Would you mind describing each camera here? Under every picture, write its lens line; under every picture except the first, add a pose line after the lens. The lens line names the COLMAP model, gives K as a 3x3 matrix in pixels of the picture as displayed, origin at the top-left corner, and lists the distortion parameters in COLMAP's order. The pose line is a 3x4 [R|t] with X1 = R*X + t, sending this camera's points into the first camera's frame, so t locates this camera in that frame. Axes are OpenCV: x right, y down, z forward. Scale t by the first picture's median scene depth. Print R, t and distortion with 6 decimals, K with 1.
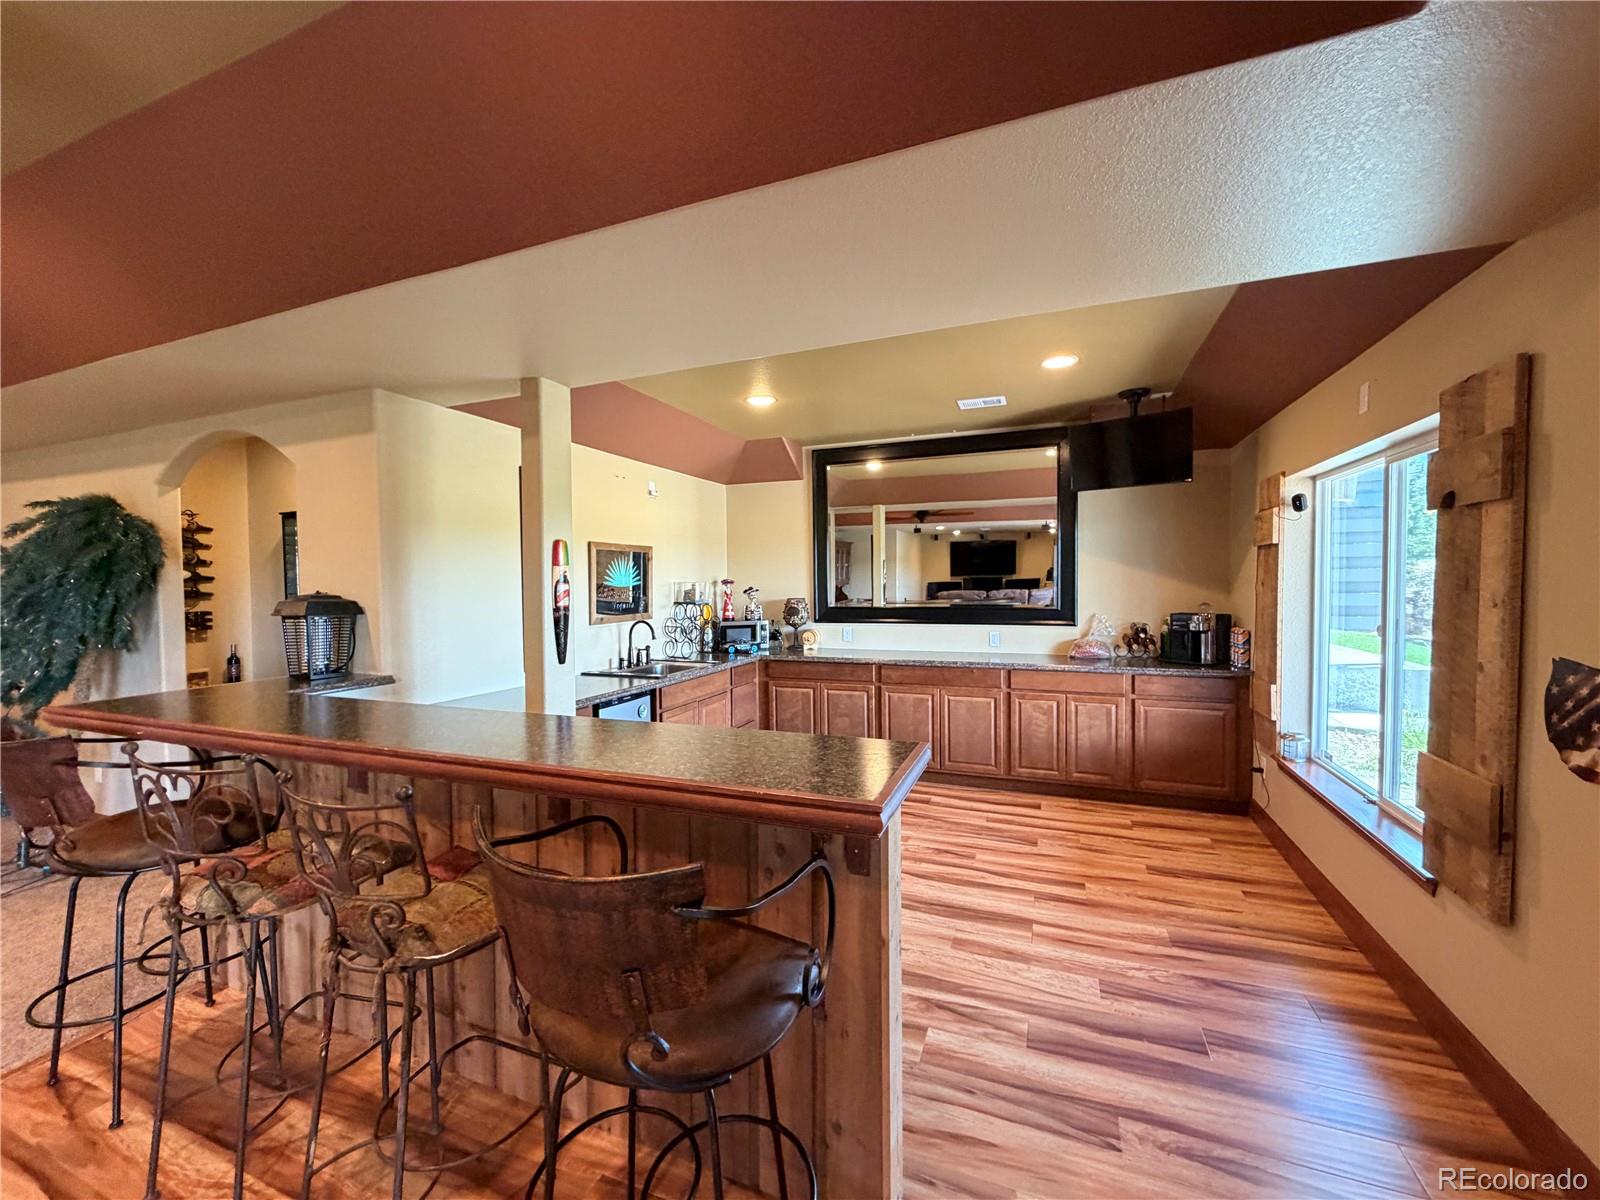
lens RADIAL K [[639.3, 0, 796.1], [0, 639.3, 599.0], [0, 0, 1]] dist [-0.000237, -0.000103]
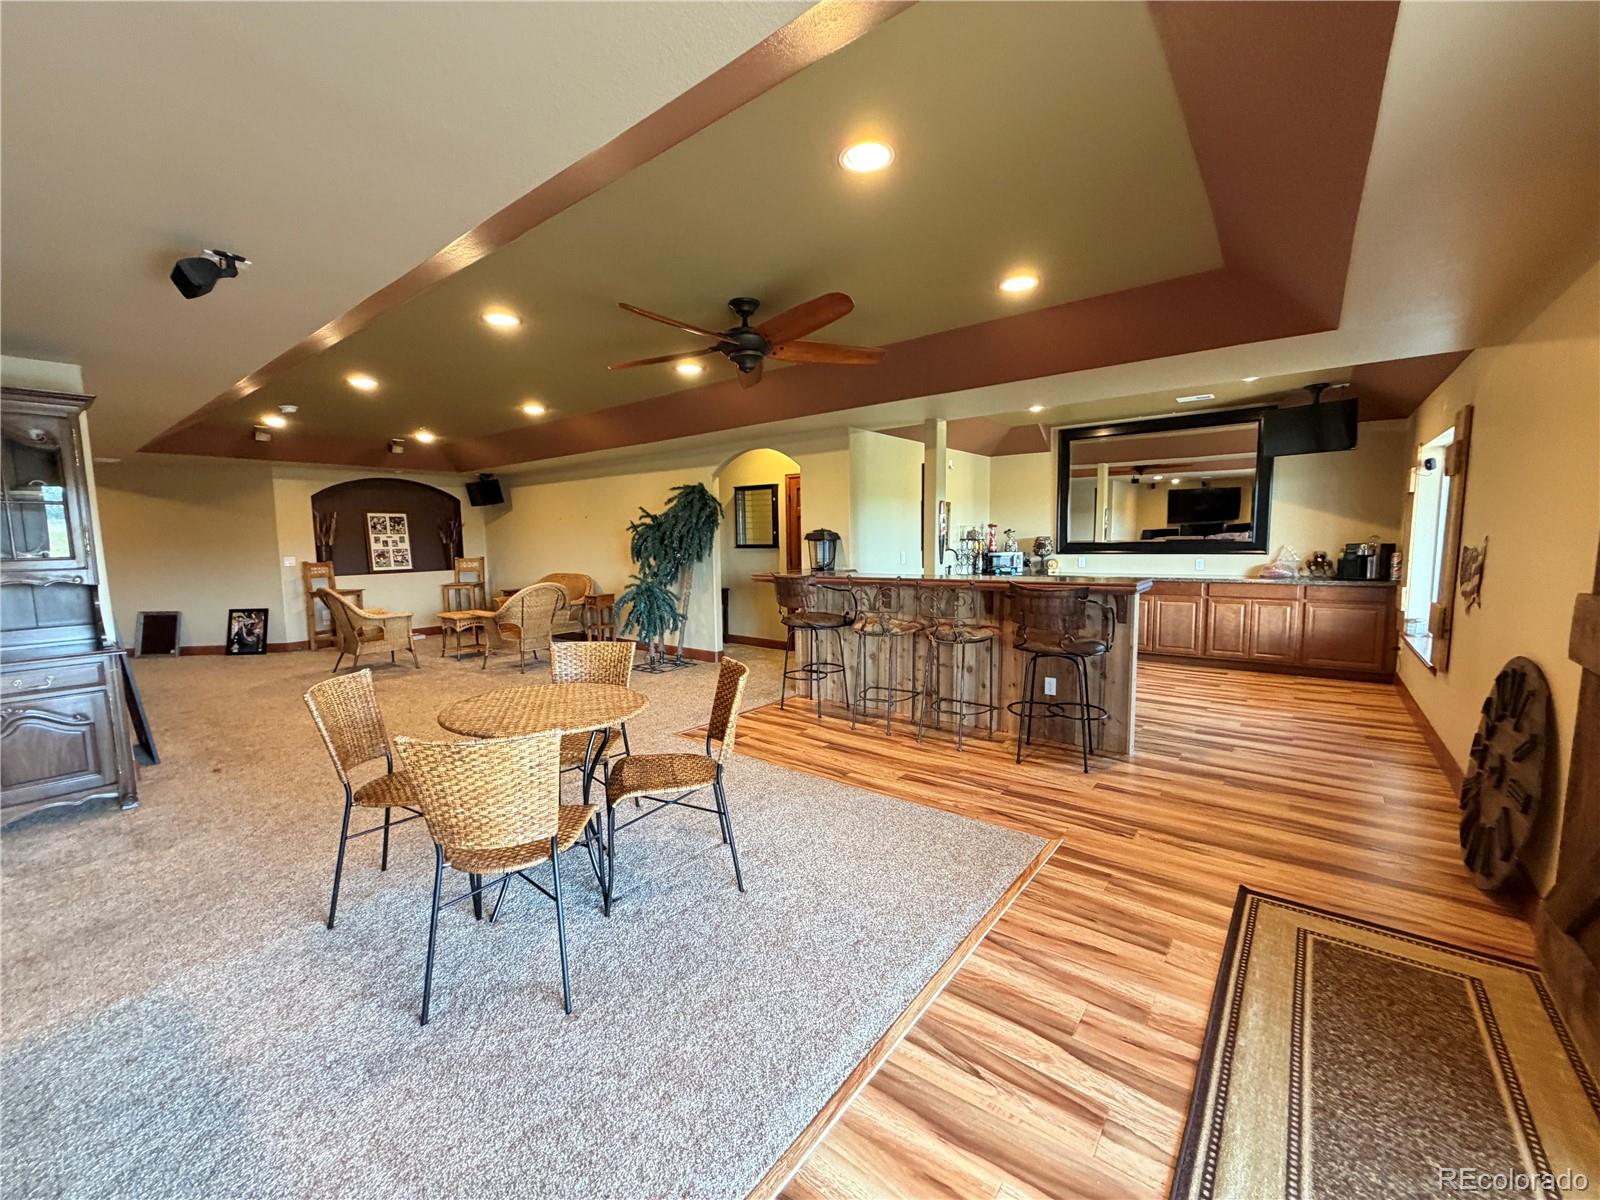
lens RADIAL K [[639.3, 0, 796.1], [0, 639.3, 599.0], [0, 0, 1]] dist [-0.000237, -0.000103]
pose [[0.958873, 0.022041, -0.282979, -0.155539], [-0.001164, 0.997277, 0.073732, 0.042132], [0.283834, -0.070370, 0.956288, -0.668616]]
